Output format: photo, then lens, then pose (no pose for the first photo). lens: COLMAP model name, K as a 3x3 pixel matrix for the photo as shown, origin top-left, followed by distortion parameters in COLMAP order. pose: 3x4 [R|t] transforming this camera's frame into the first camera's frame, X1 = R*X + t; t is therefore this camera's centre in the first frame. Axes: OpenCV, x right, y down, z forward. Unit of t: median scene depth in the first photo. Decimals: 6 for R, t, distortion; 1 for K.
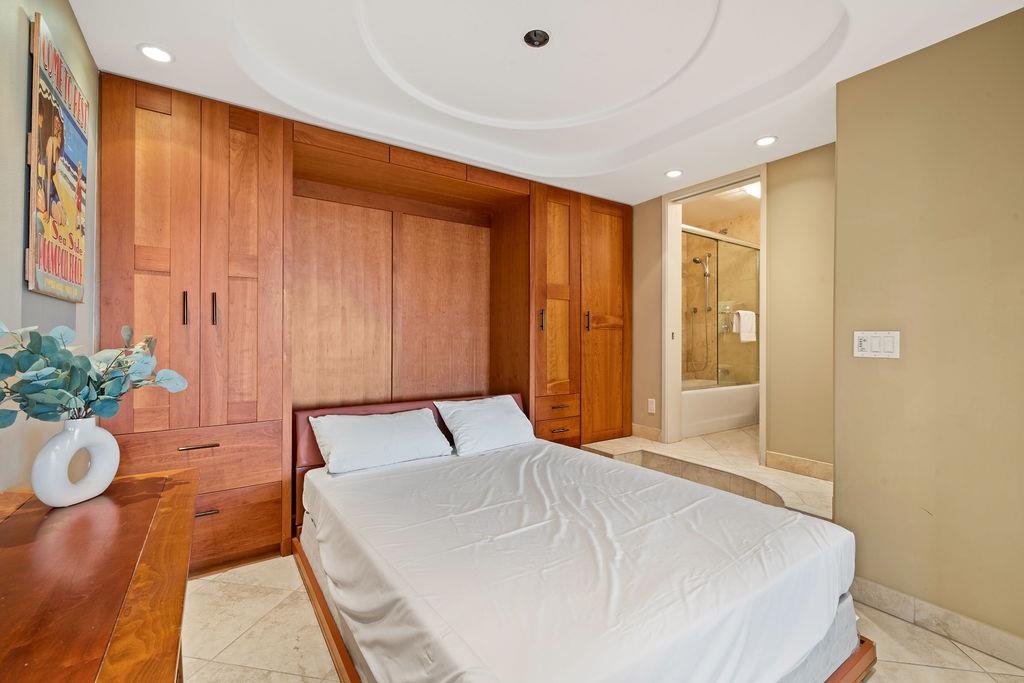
lens RADIAL K [[432.7, 0, 512.0], [0, 432.7, 341.5], [0, 0, 1]] dist [0.000169, 0.000055]
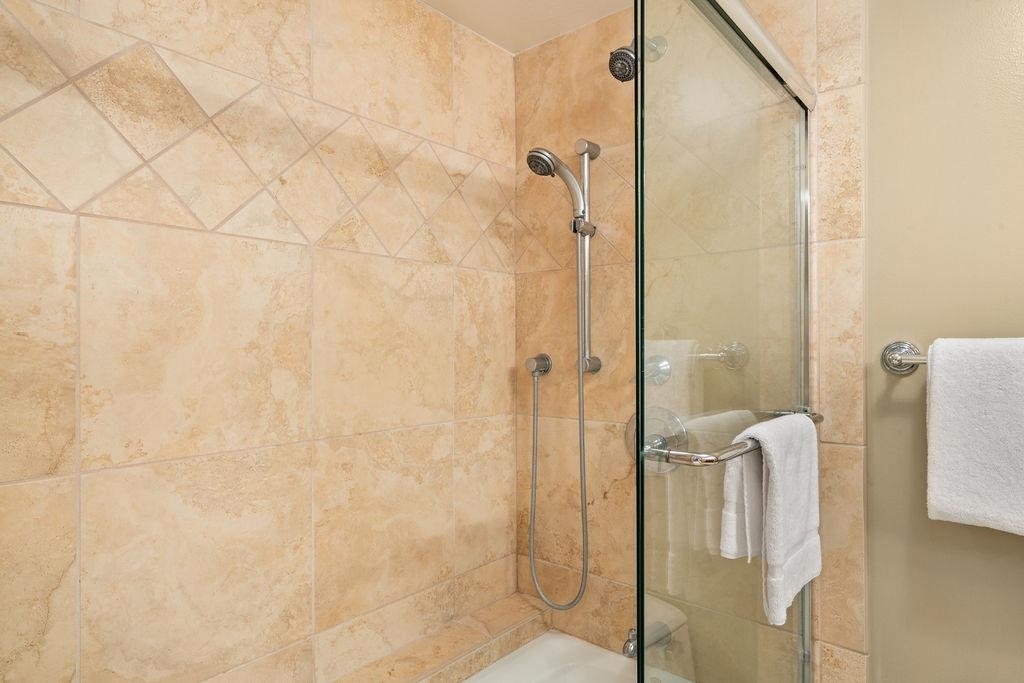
lens RADIAL K [[592.2, 0, 511.0], [0, 592.2, 354.8], [0, 0, 1]] dist [0.055764, 0.000142]
pose [[0.962374, -0.004585, 0.271688, 0.704824], [0.003613, 0.999985, 0.004076, -0.182244], [-0.271703, -0.002941, 0.962377, 1.515170]]
